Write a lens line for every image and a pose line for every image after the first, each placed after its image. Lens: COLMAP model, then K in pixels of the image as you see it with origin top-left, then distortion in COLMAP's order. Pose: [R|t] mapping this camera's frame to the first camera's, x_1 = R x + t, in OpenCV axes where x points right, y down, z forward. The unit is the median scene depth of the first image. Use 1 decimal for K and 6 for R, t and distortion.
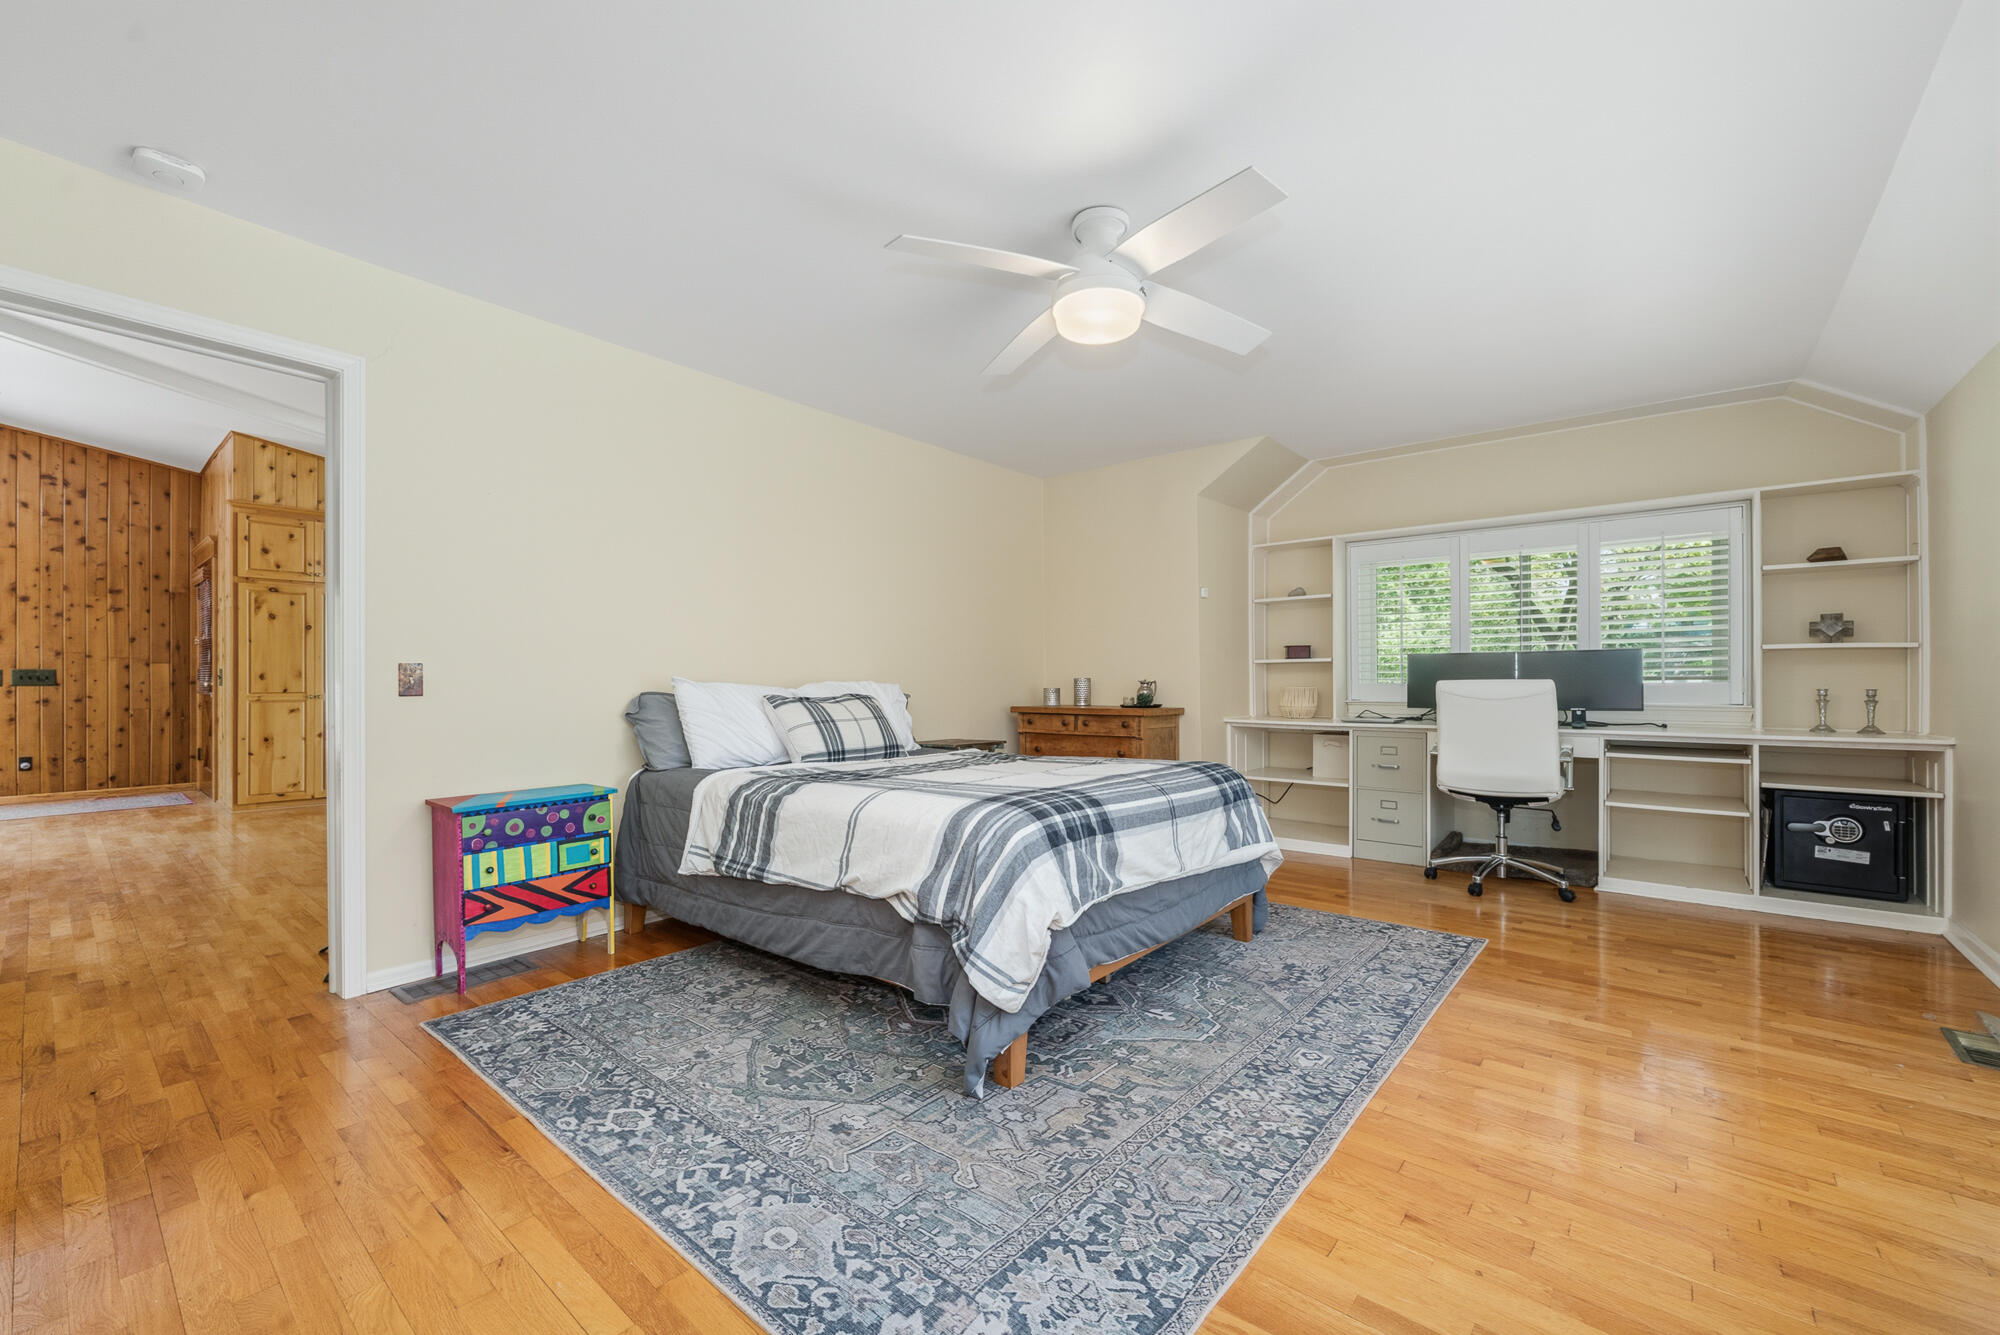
lens RADIAL K [[819.7, 0, 1003.5], [0, 819.7, 673.2], [0, 0, 1]] dist [-0.000813, -0.000295]
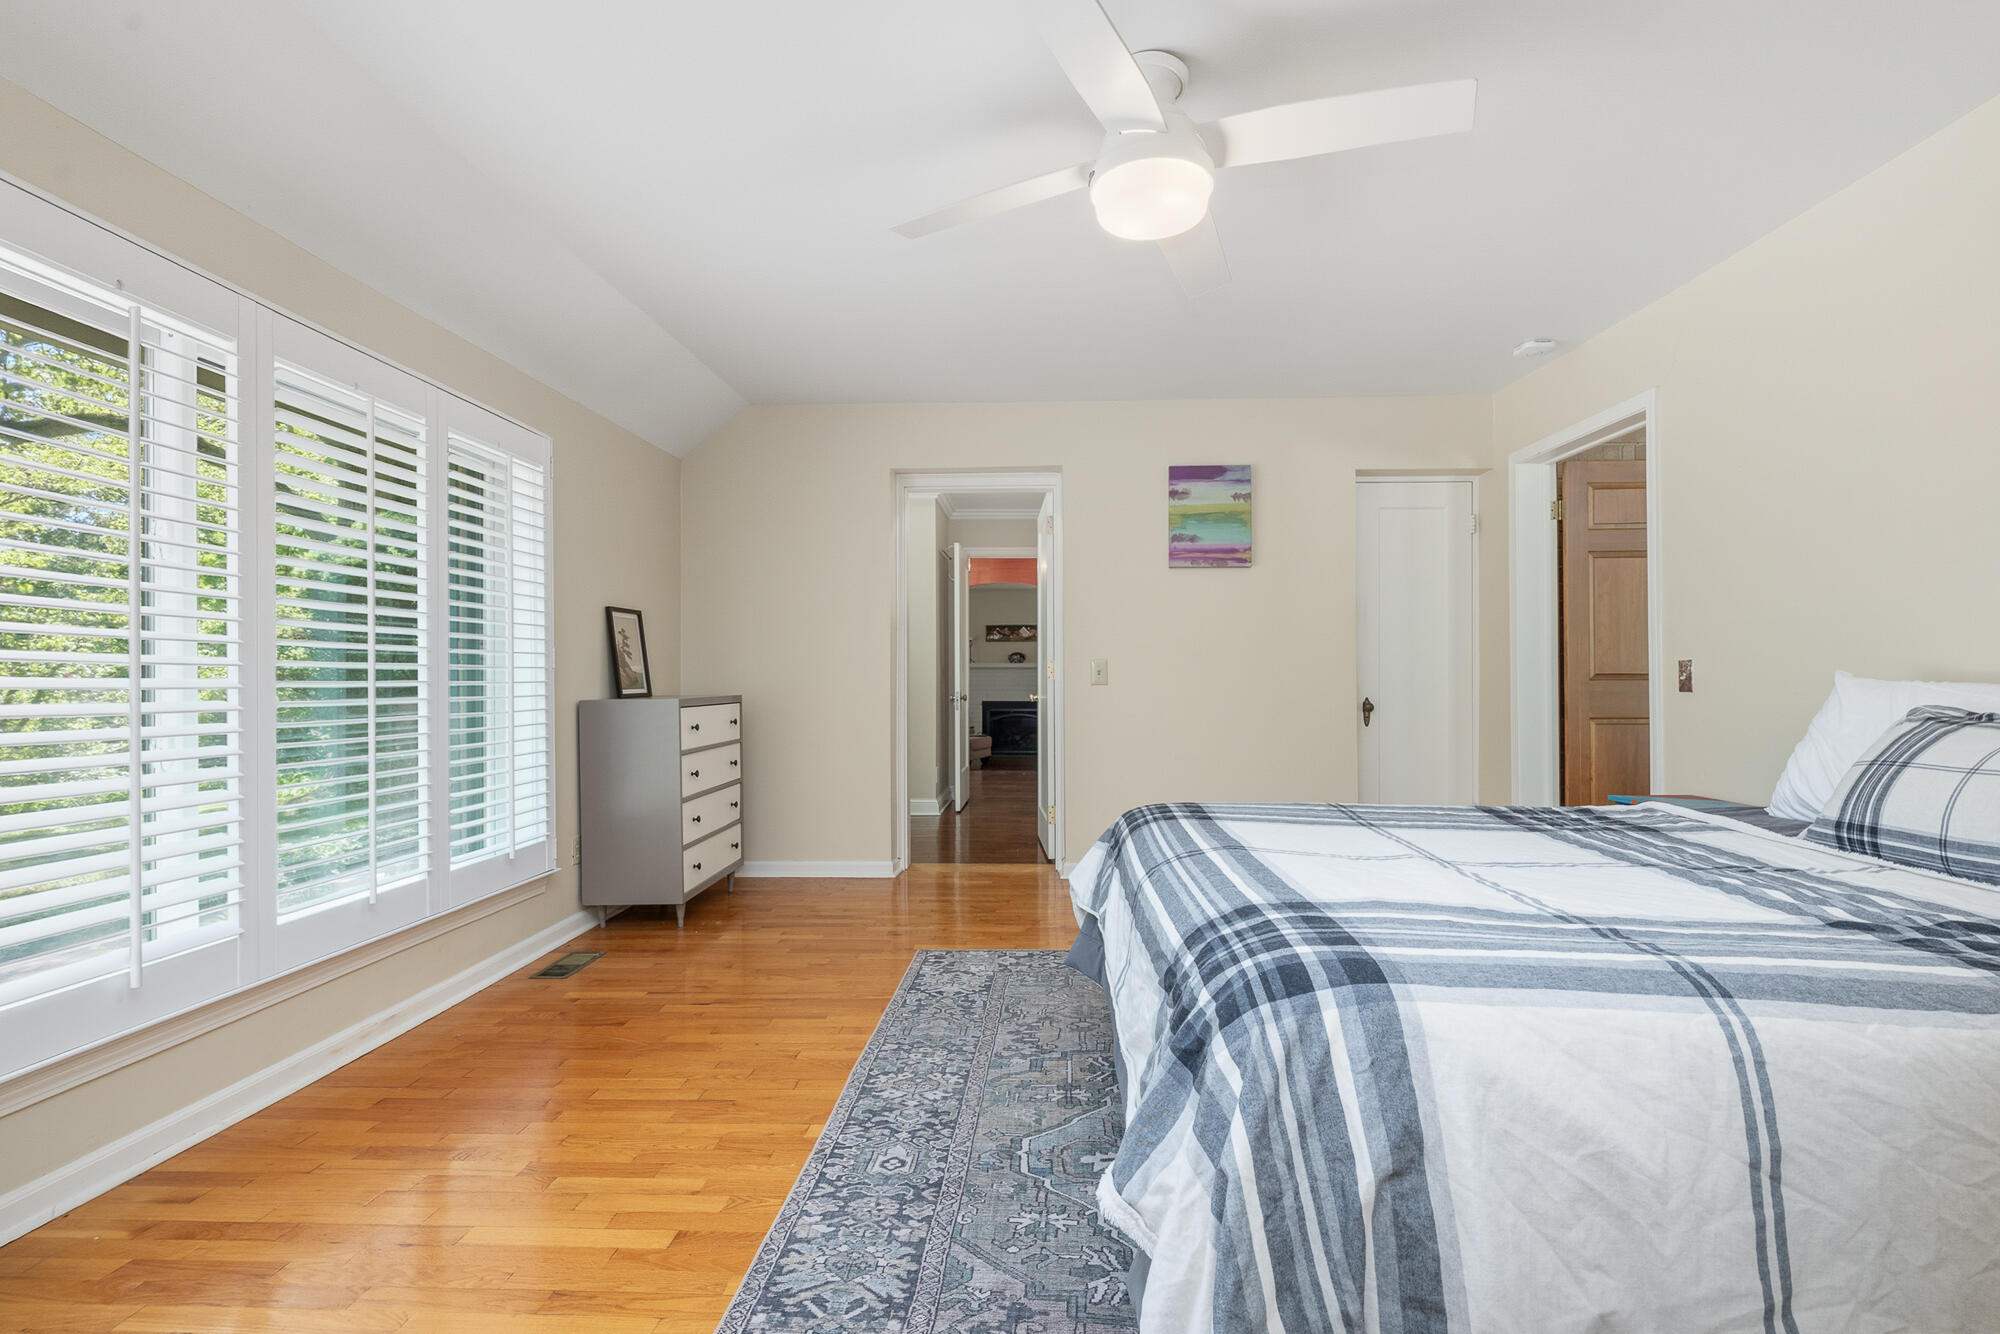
lens RADIAL K [[895.4, 0, 1001.8], [0, 895.4, 676.2], [0, 0, 1]] dist [-0.000248, 0.000020]
pose [[-0.807121, 0.002291, -0.590381, 0.833505], [0.009300, 0.999918, -0.008835, 0.013694], [0.590312, -0.012622, -0.807076, 1.840396]]
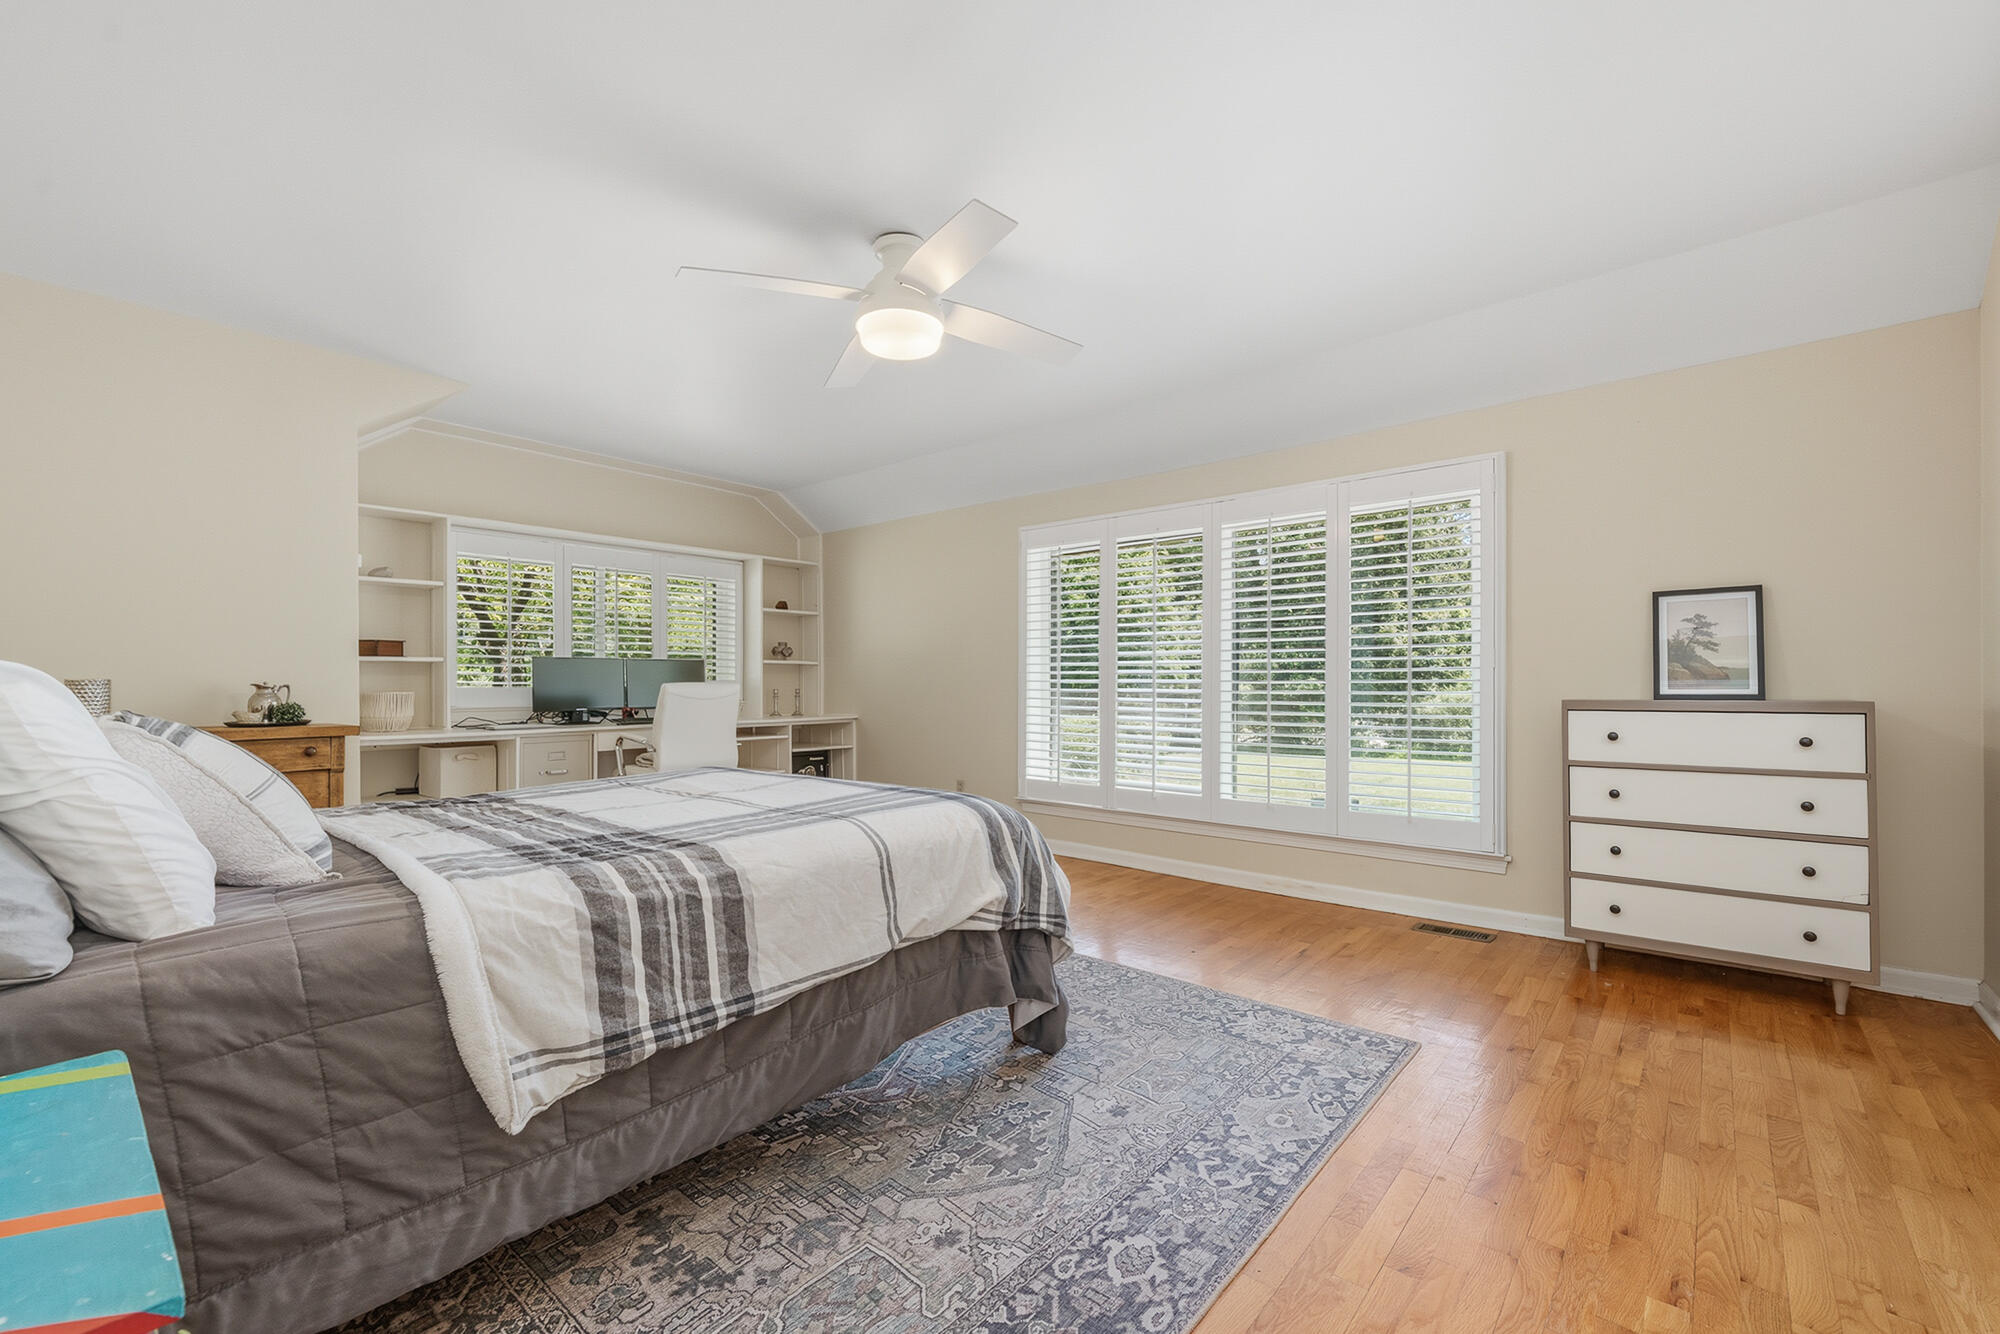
lens RADIAL K [[819.7, 0, 1005.3], [0, 819.7, 675.6], [0, 0, 1]] dist [-0.000813, -0.000295]
pose [[0.012292, 0.011239, 0.999861, -1.086208], [-0.005542, 0.999922, -0.011171, 0.016040], [-0.999909, -0.005404, 0.012353, 0.992366]]
